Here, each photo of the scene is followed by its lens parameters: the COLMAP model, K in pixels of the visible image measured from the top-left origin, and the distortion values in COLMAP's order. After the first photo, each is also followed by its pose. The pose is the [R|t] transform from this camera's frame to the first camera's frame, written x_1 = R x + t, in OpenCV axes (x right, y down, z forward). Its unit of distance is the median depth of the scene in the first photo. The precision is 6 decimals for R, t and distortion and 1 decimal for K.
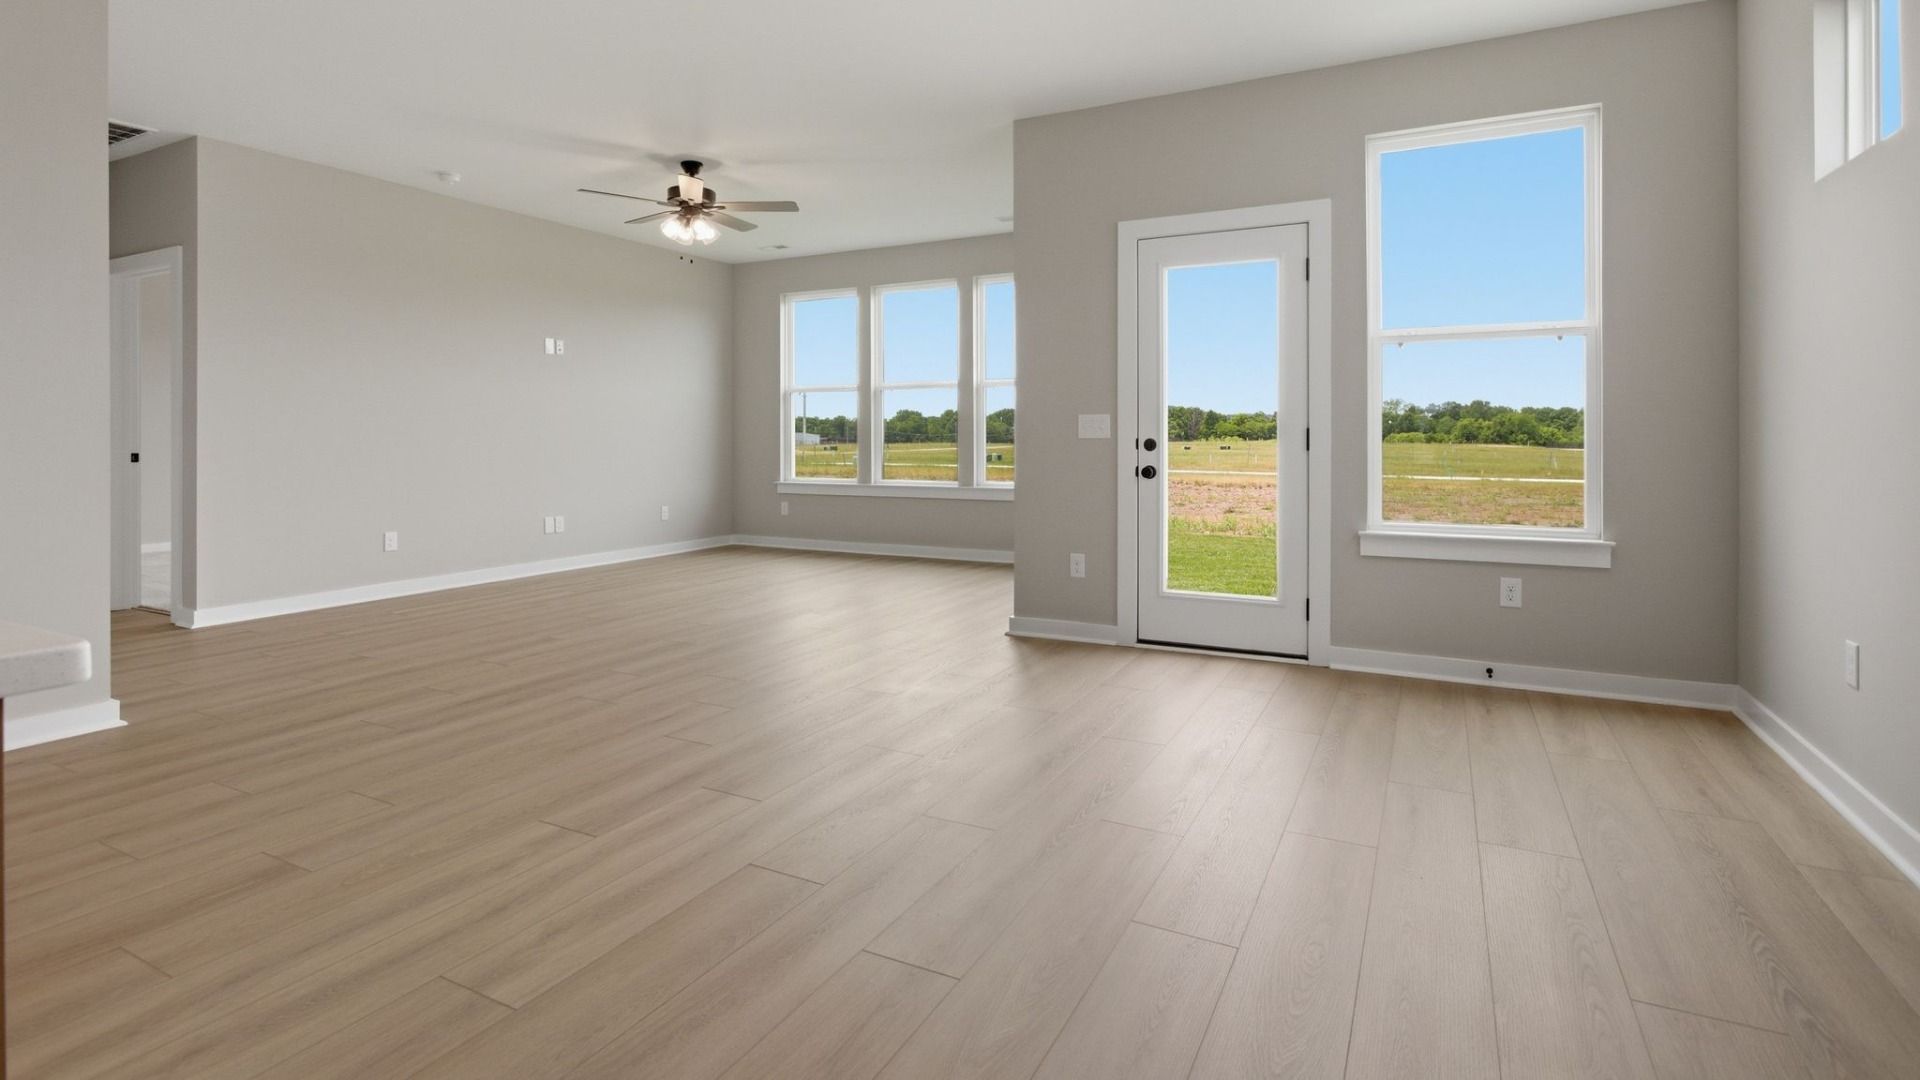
lens RADIAL K [[916.1, 0, 956.0], [0, 916.1, 435.7], [0, 0, 1]] dist [-0.009497, 0.000467]
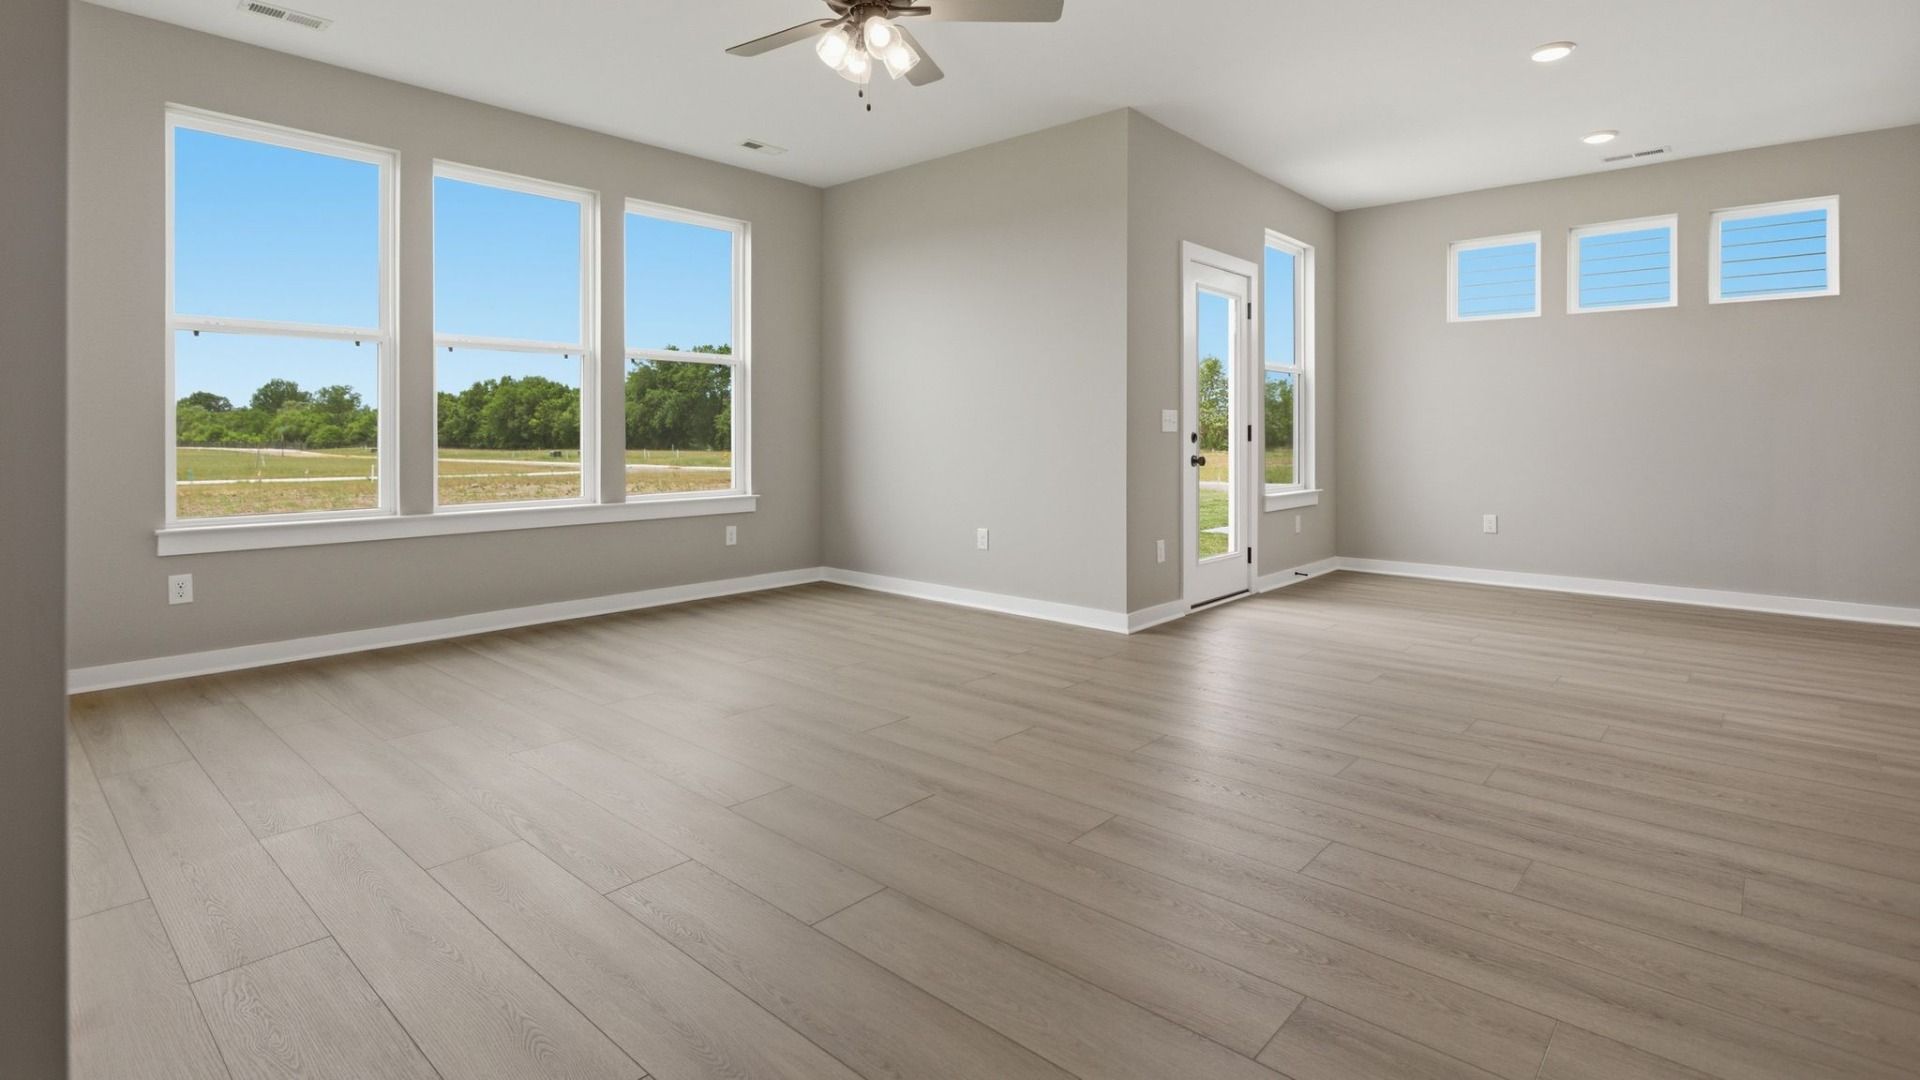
lens RADIAL K [[916.1, 0, 956.0], [0, 916.1, 435.7], [0, 0, 1]] dist [-0.009497, 0.000467]
pose [[0.250384, -0.000692, 0.968146, -0.968441], [-0.002501, 0.999996, 0.001362, 0.006289], [-0.968143, -0.002762, 0.250381, 0.974597]]
